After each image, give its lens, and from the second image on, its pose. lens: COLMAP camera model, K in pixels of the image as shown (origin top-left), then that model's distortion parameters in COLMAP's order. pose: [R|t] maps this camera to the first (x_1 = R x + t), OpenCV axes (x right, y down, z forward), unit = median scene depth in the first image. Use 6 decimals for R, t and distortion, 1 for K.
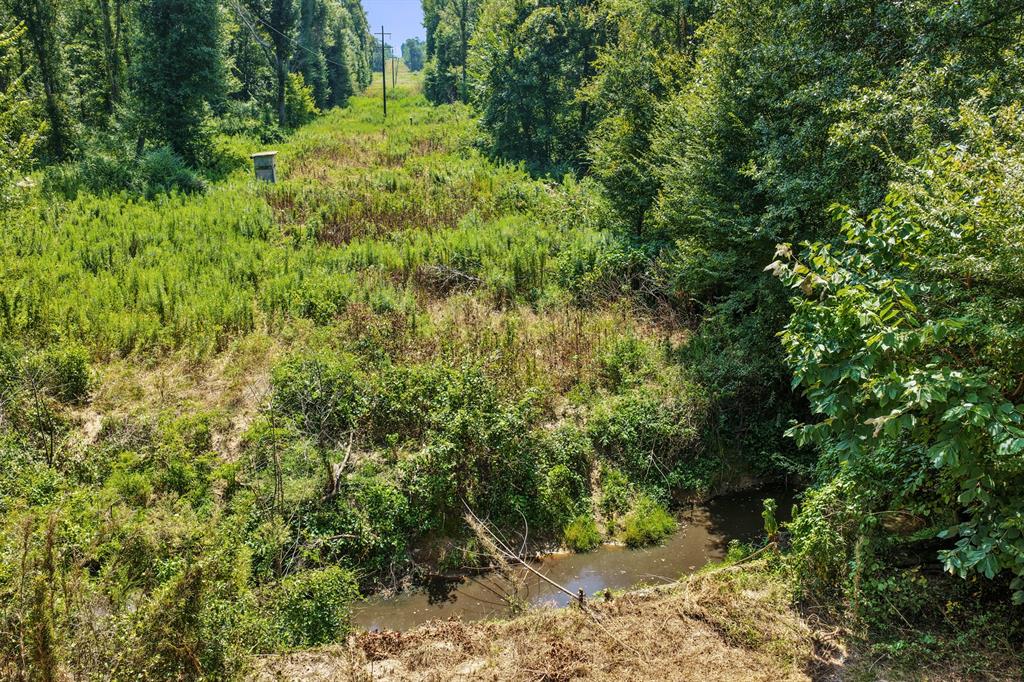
lens RADIAL K [[872.7, 0, 516.0], [0, 872.7, 354.2], [0, 0, 1]] dist [-0.008735, 0.005647]
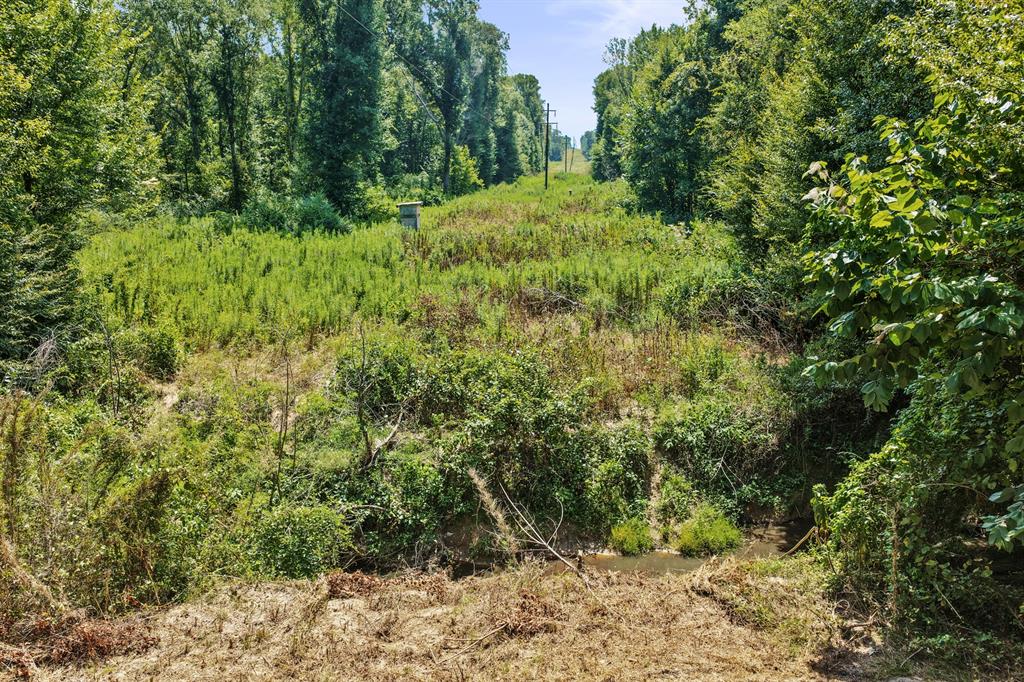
lens RADIAL K [[872.7, 0, 516.0], [0, 872.7, 354.2], [0, 0, 1]] dist [-0.008735, 0.005647]
pose [[0.978299, 0.043900, -0.202495, 0.123005], [-0.065914, 0.992465, -0.103285, 0.109453], [0.196435, 0.114391, 0.973821, 0.062851]]
